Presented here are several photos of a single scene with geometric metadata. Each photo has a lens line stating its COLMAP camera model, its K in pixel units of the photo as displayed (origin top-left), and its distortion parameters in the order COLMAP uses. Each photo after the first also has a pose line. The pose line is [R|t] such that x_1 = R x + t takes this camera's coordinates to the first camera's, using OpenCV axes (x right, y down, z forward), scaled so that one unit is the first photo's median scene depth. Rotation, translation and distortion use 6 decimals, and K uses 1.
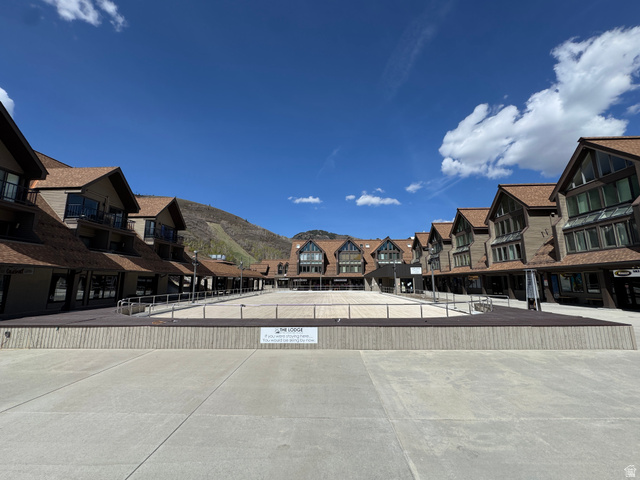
lens RADIAL K [[255.1, 0, 315.5], [0, 255.1, 237.7], [0, 0, 1]] dist [0.000514, -0.000140]
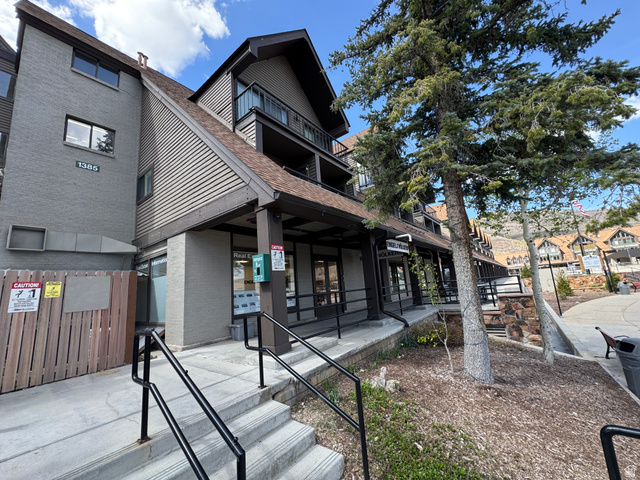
lens RADIAL K [[255.1, 0, 320.0], [0, 255.1, 239.9], [0, 0, 1]] dist [0.000514, -0.000140]
pose [[0.802733, -0.174637, -0.570194, -0.205565], [0.178738, 0.982659, -0.049333, -0.140872], [0.568922, -0.062314, 0.820028, -0.914944]]
